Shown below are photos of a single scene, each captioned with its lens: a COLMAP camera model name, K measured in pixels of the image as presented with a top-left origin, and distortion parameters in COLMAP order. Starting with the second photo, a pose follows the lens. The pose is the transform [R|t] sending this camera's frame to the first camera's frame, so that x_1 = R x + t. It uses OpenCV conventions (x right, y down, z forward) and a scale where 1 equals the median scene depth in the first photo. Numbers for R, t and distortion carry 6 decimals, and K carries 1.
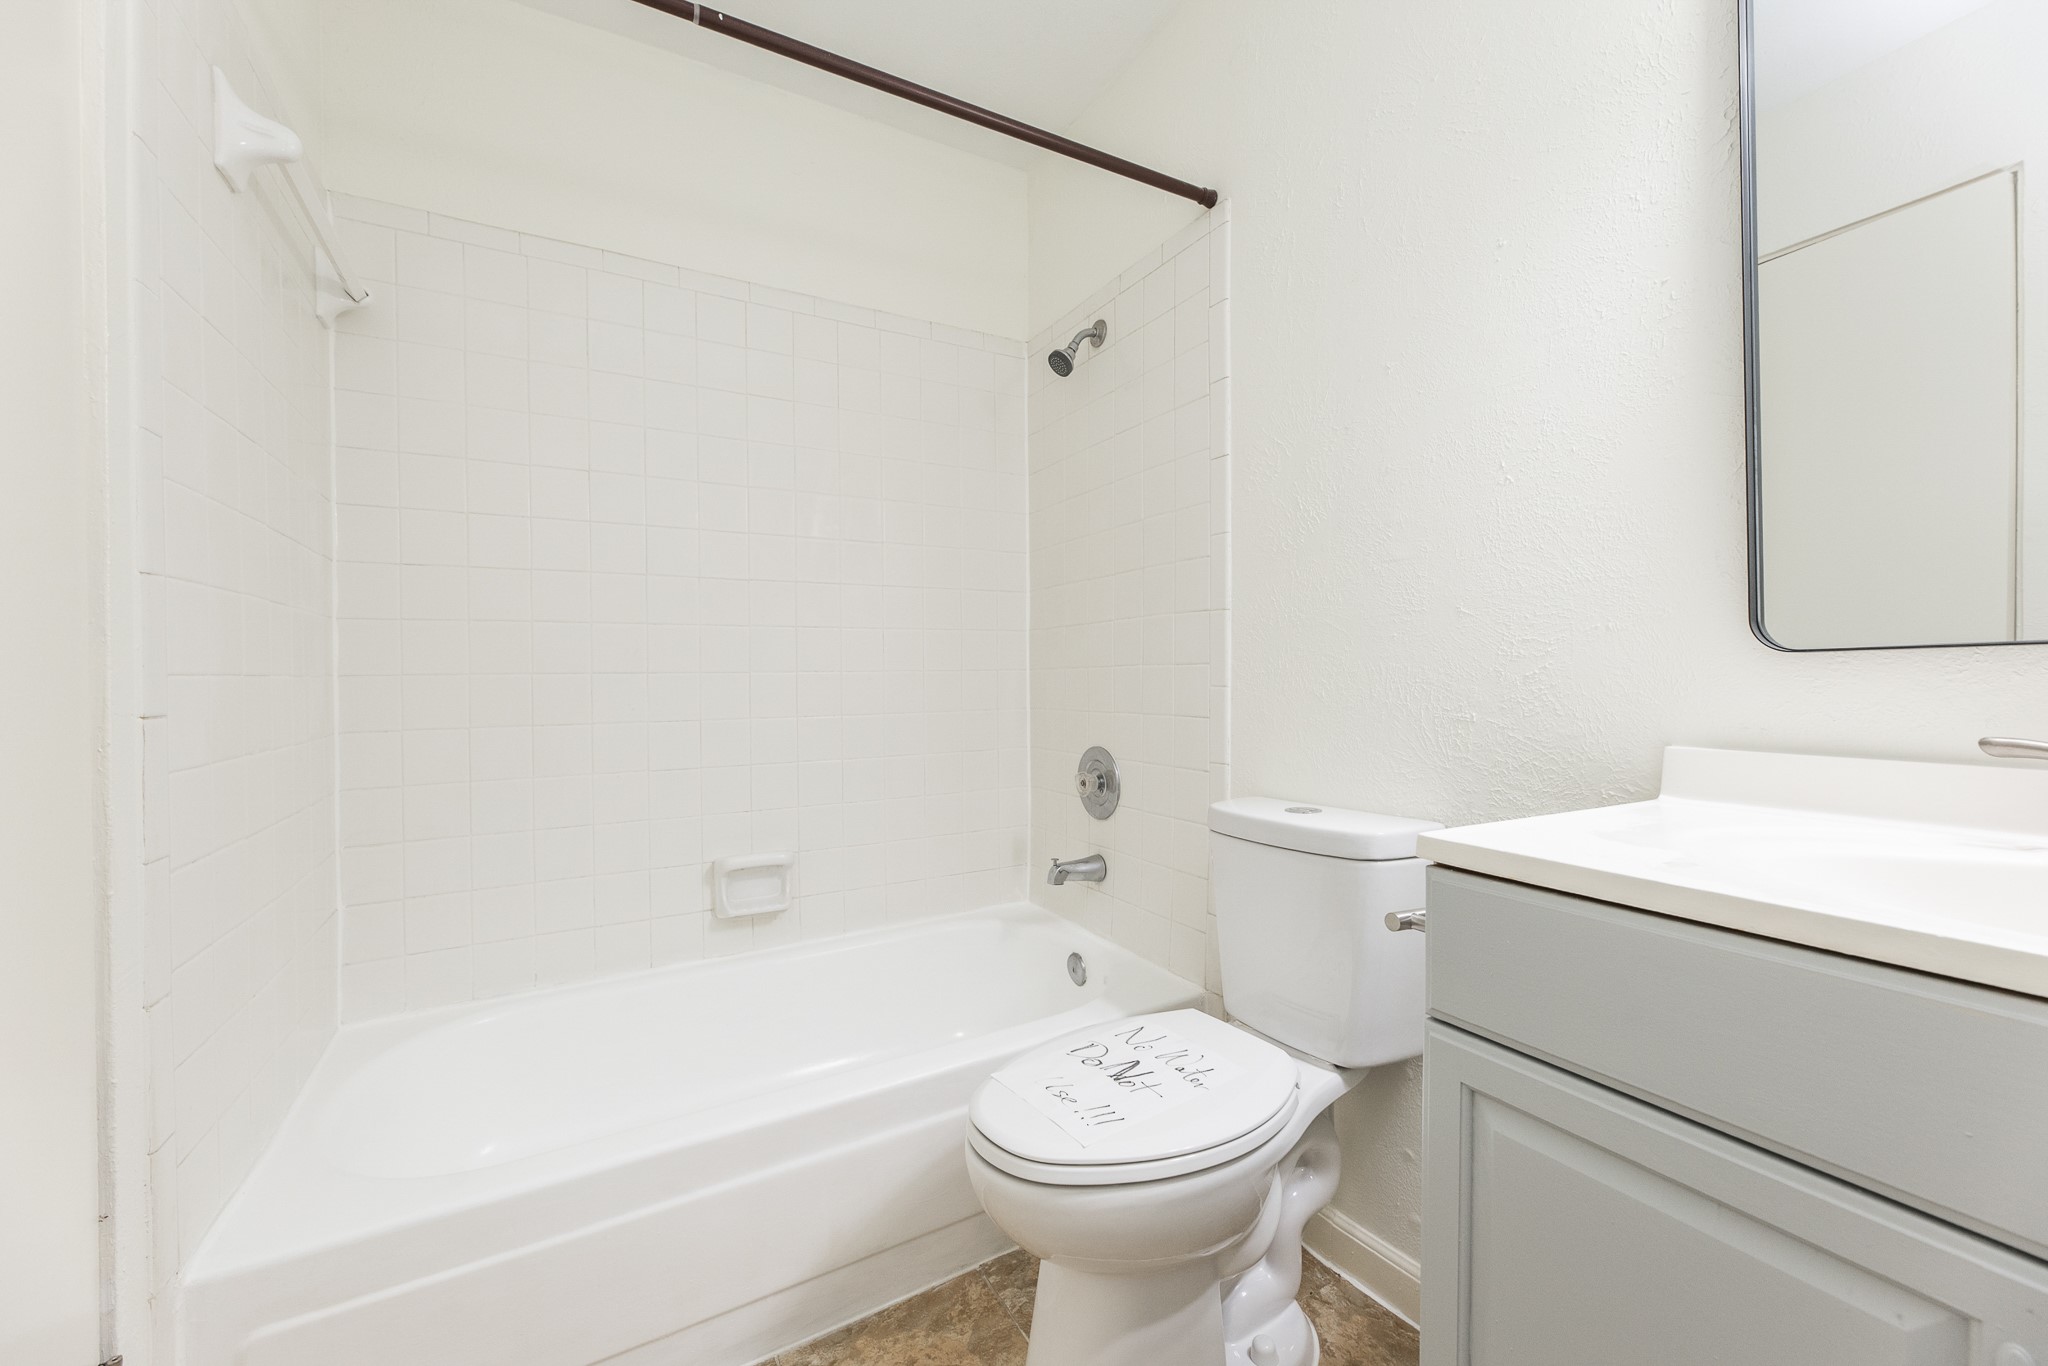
lens RADIAL K [[810.6, 0, 1025.1], [0, 810.6, 672.9], [0, 0, 1]] dist [0.002992, 0.000259]
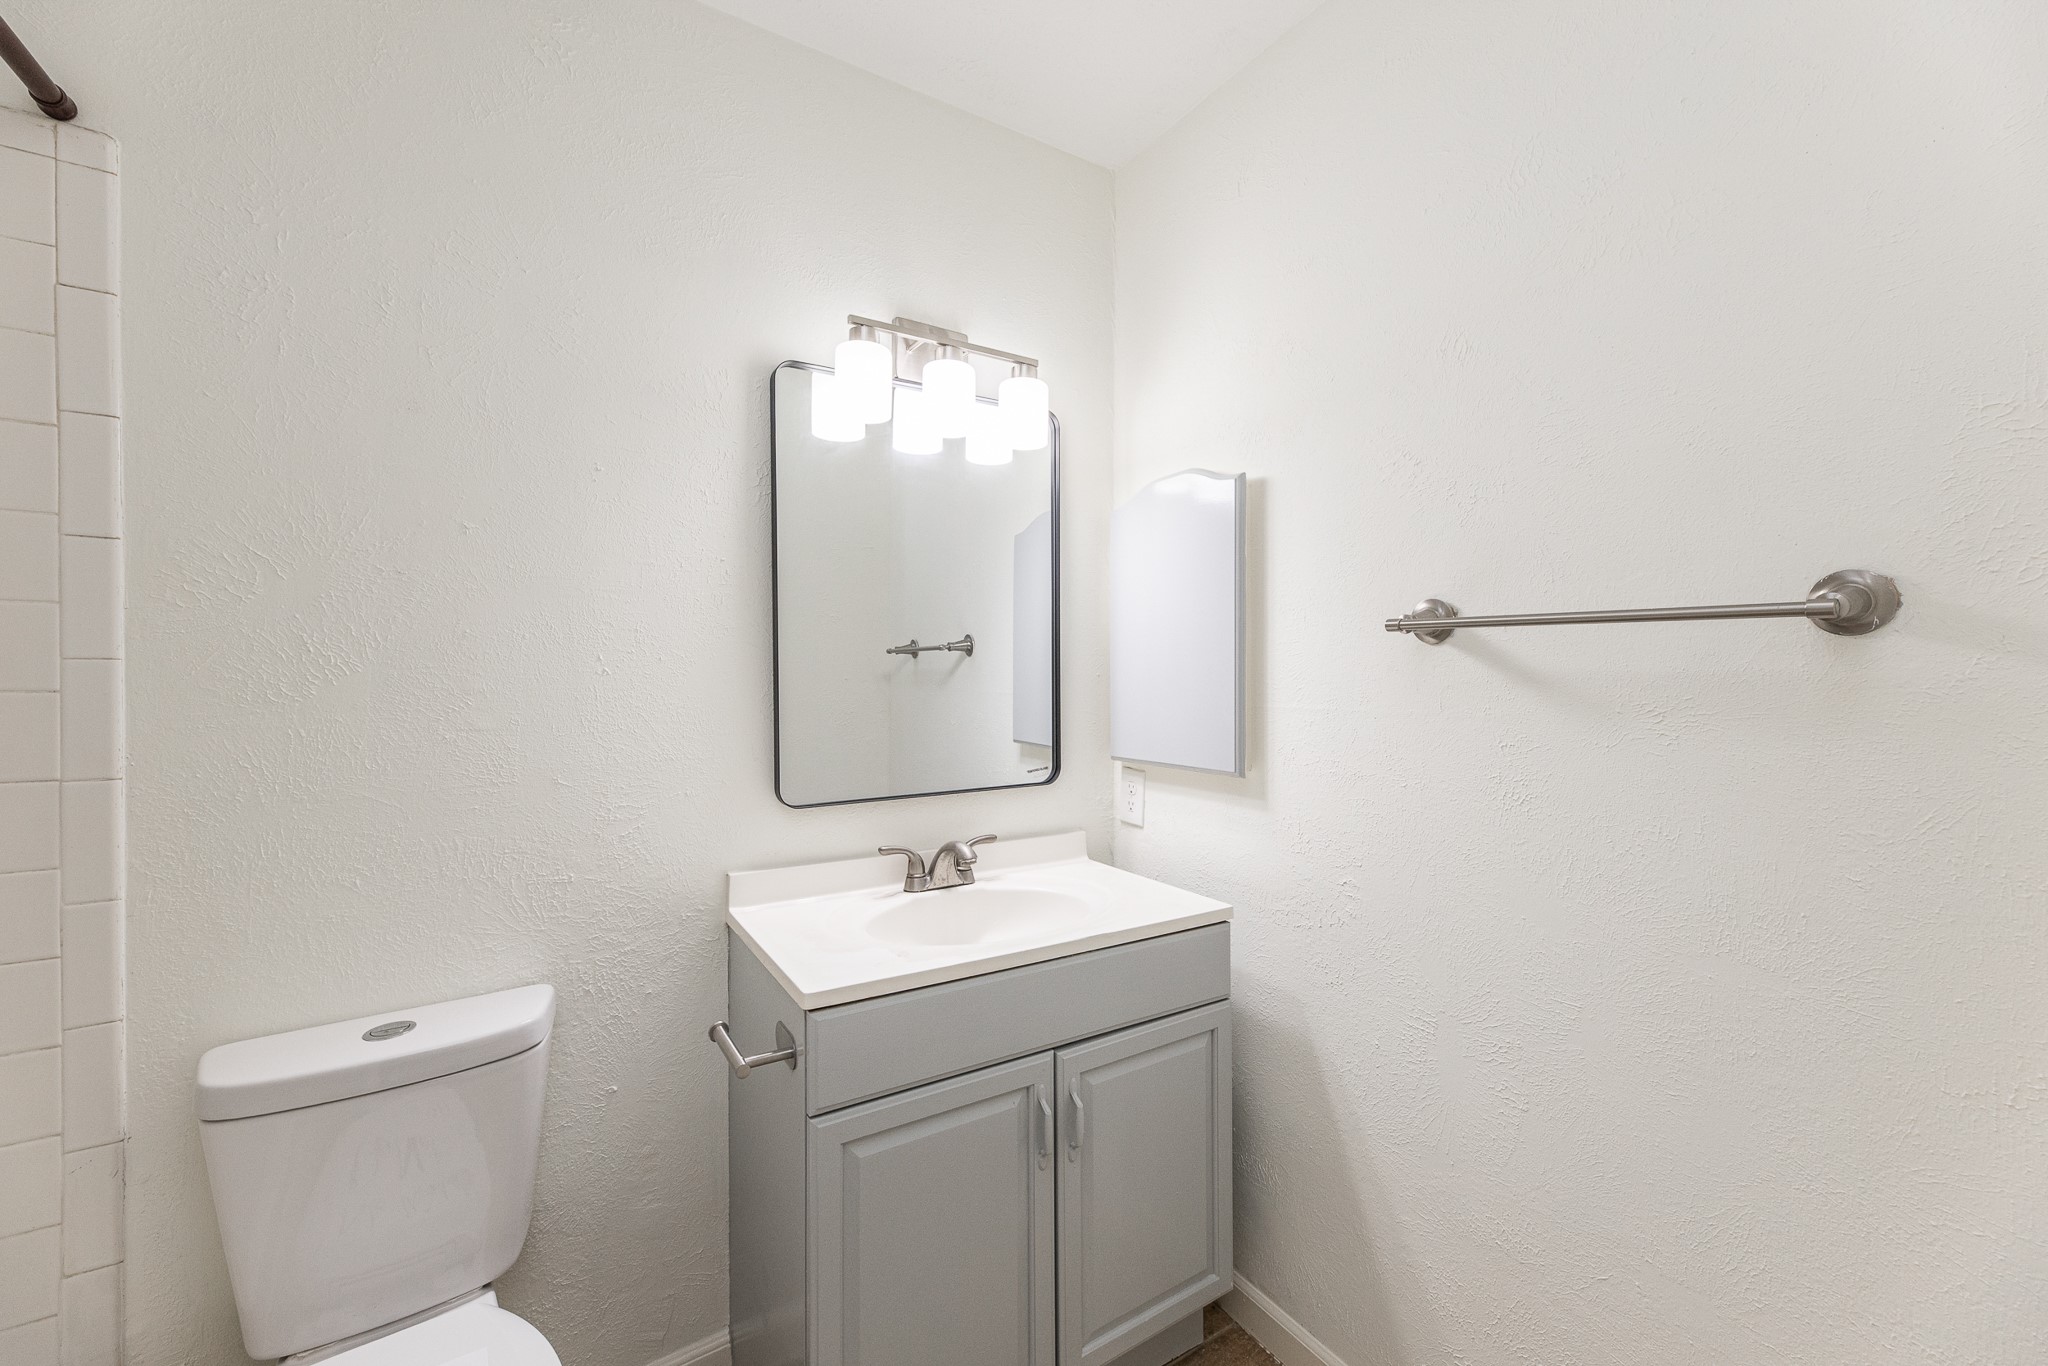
lens RADIAL K [[810.6, 0, 1021.9], [0, 810.6, 691.3], [0, 0, 1]] dist [0.002992, 0.000259]
pose [[-0.041415, -0.005002, 0.999129, -0.555953], [0.004524, 0.999976, 0.005194, -0.194266], [-0.999132, 0.004735, -0.041392, 0.407820]]
